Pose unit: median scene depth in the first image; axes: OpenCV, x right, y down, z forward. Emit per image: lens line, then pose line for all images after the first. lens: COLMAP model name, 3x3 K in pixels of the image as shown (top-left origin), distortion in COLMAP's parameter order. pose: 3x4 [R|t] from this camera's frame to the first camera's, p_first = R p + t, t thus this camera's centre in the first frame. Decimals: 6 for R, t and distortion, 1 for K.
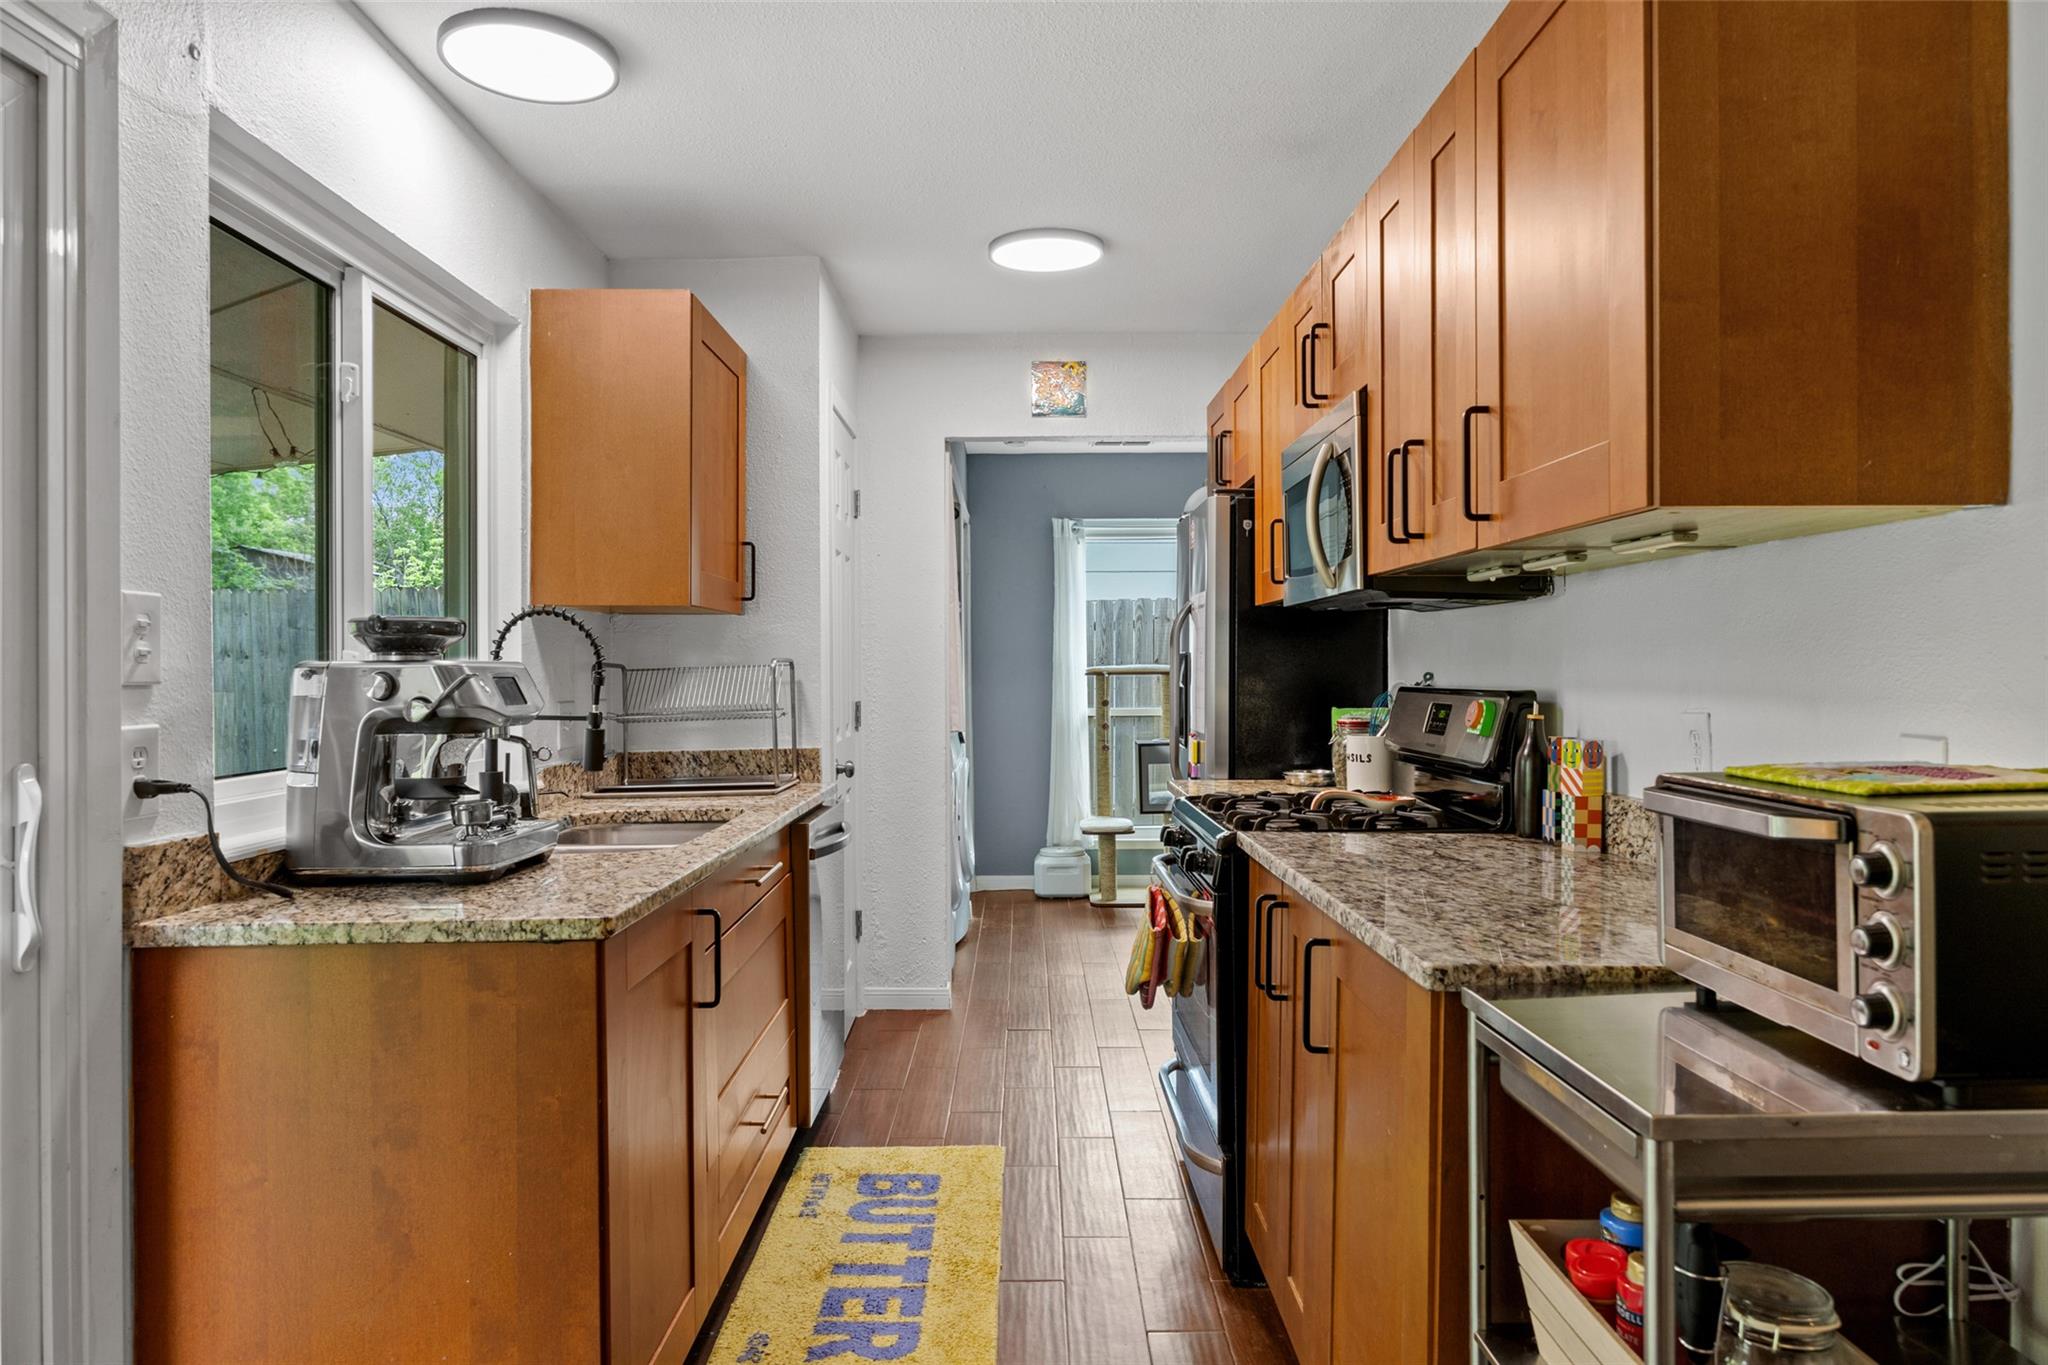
lens RADIAL K [[1342.0, 0, 1024.0], [0, 1342.0, 682.5], [0, 0, 1]] dist [0.002642, 0.000797]
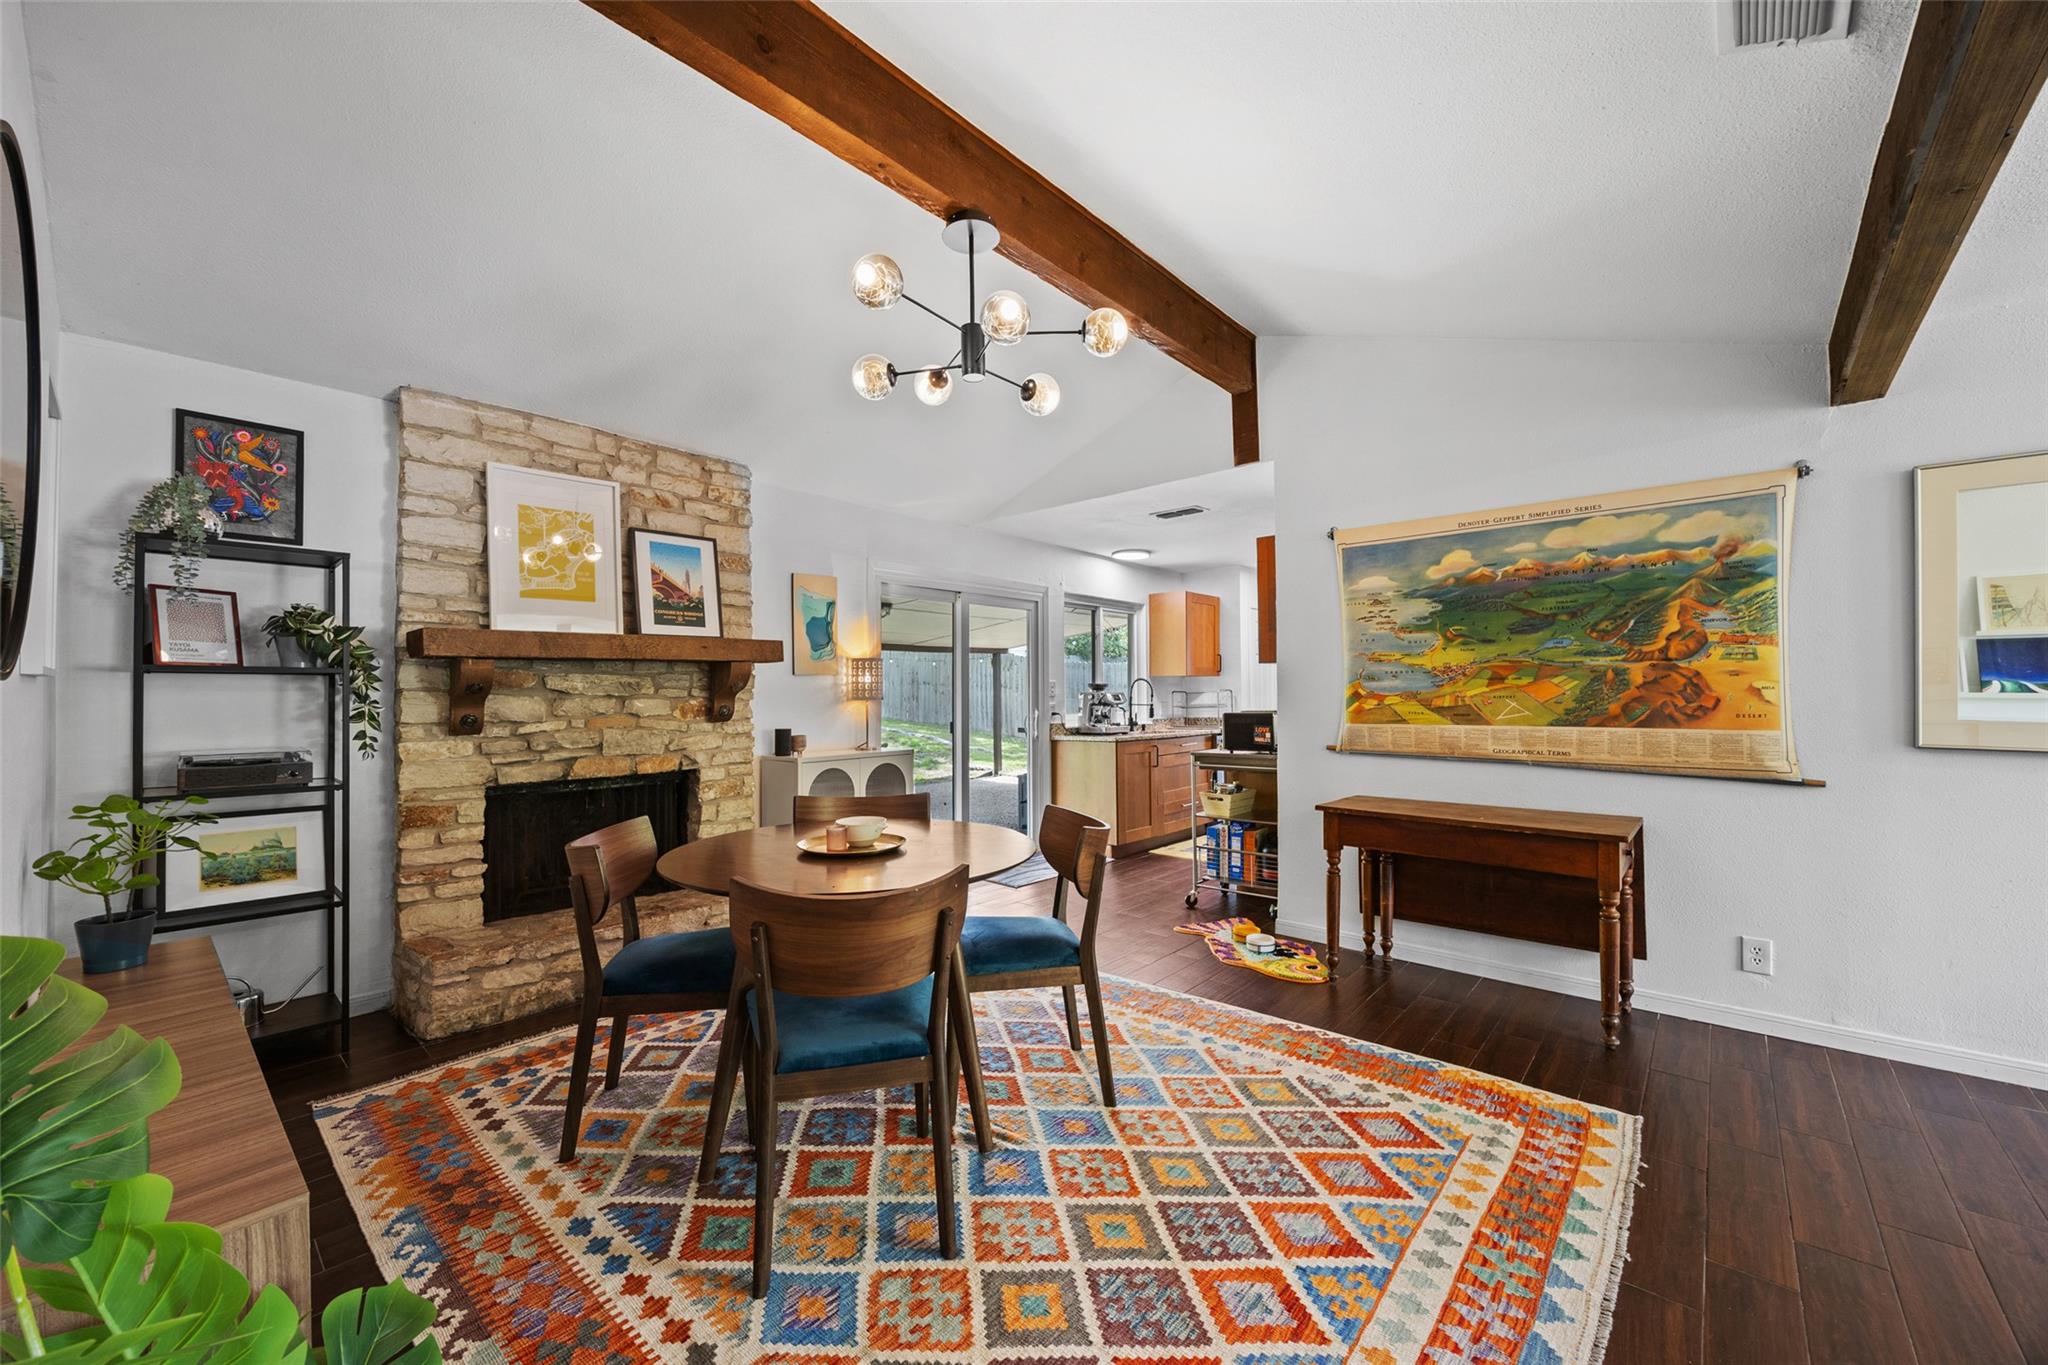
lens RADIAL K [[784.0, 0, 1016.7], [0, 784.0, 680.5], [0, 0, 1]] dist [-0.001302, 0.000034]
pose [[0.746362, -0.013897, -0.665395, 0.793950], [-0.001549, 0.999743, -0.022617, 0.005839], [0.665539, 0.017912, 0.746148, -0.875660]]
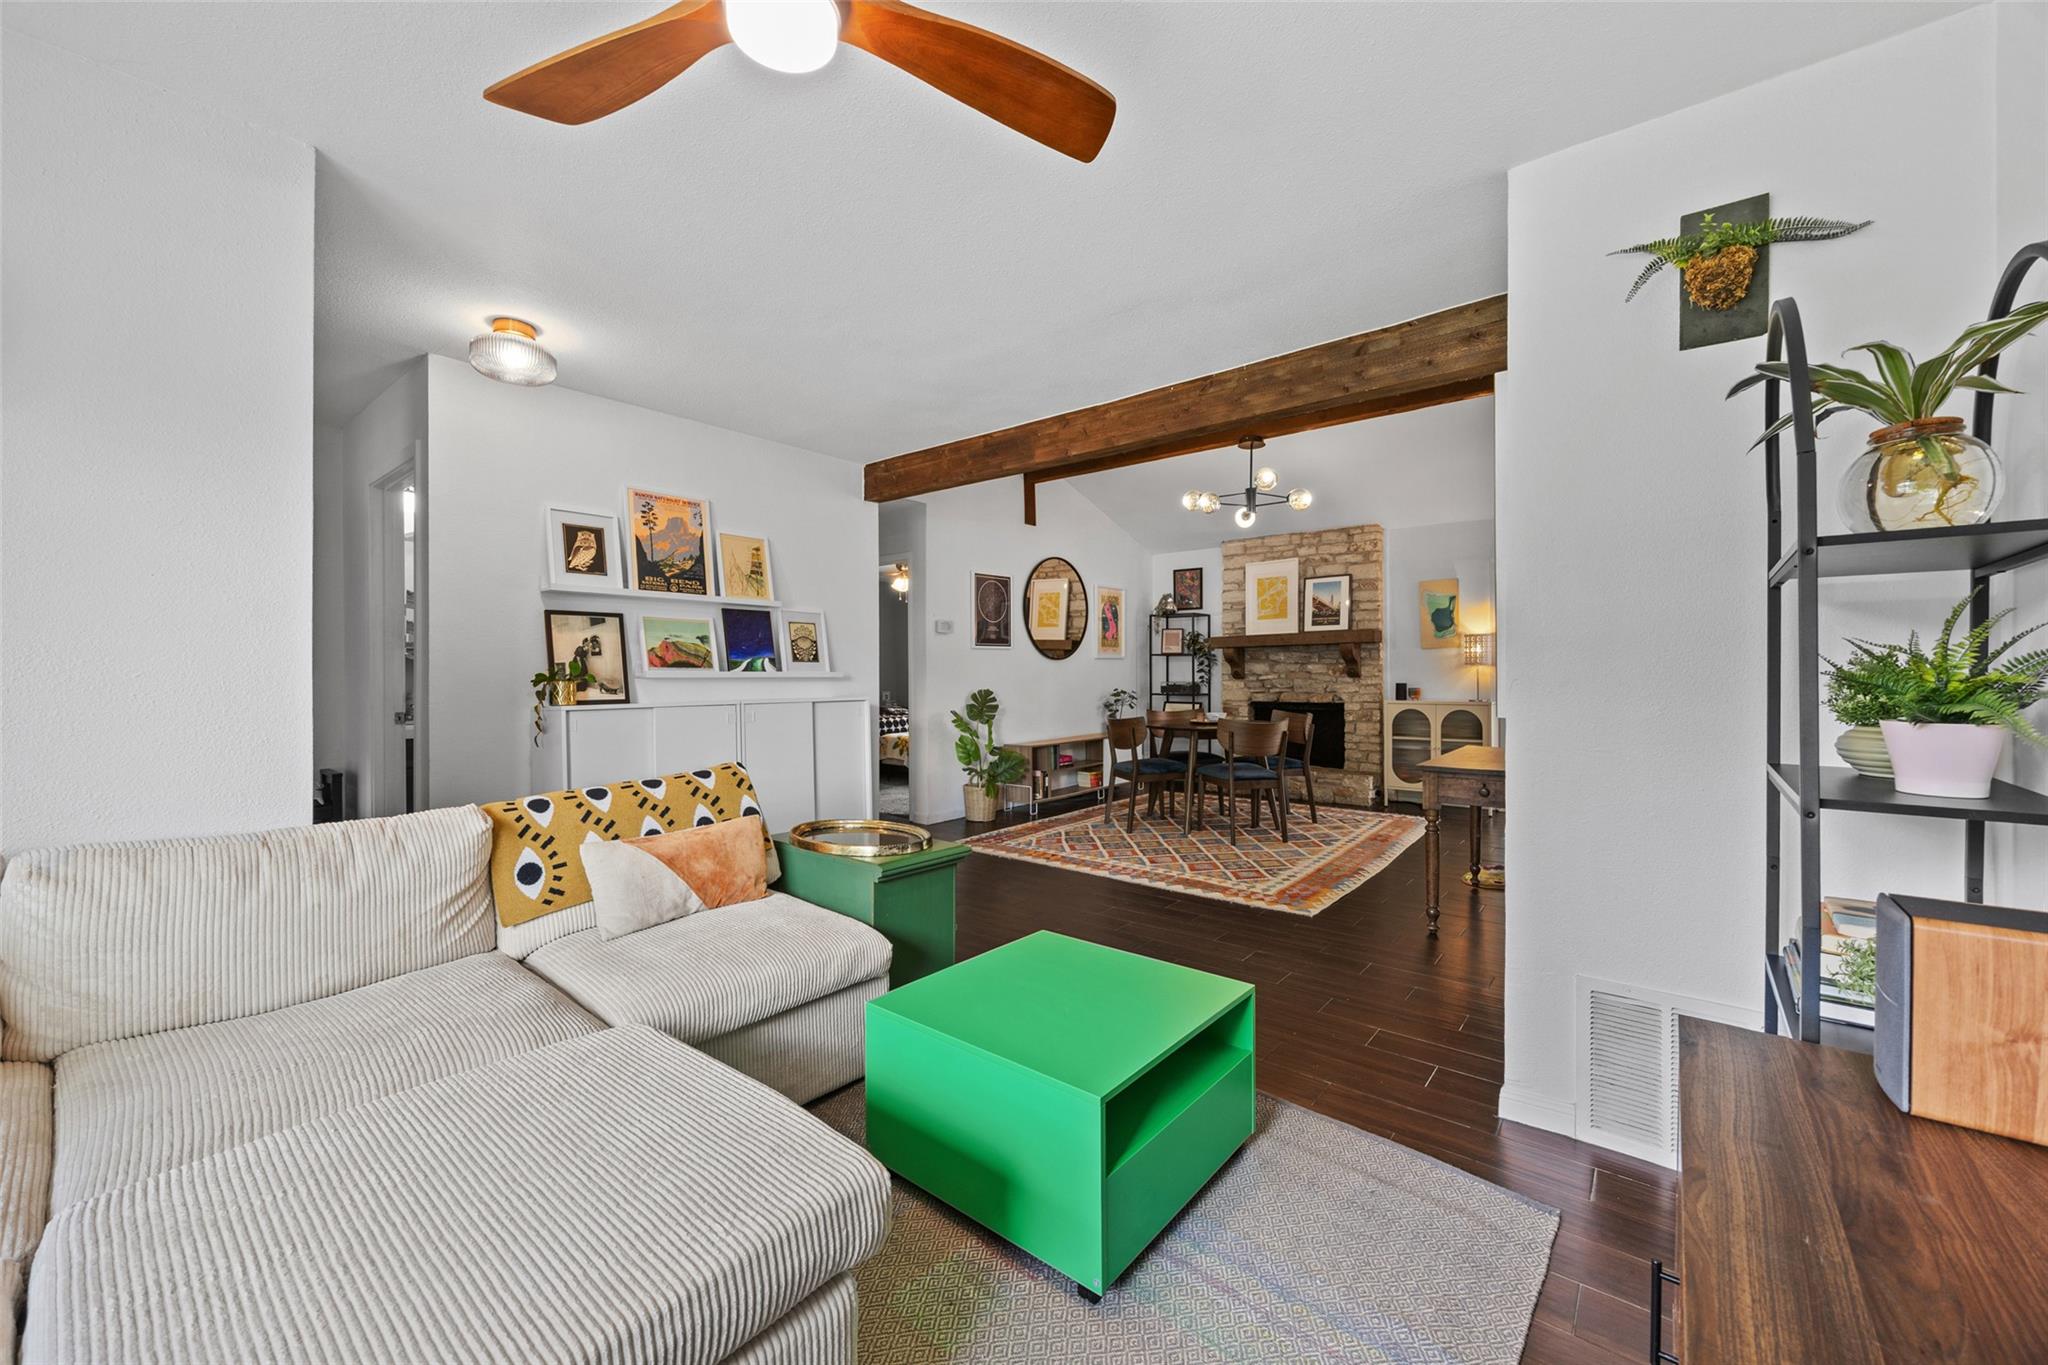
lens RADIAL K [[777.2, 0, 1030.9], [0, 777.2, 672.3], [0, 0, 1]] dist [0.000412, 0.000035]
pose [[-0.631219, 0.005375, -0.775586, 1.796526], [-0.001864, 0.999963, 0.008447, 0.012820], [0.775603, 0.006778, -0.631185, 0.323353]]
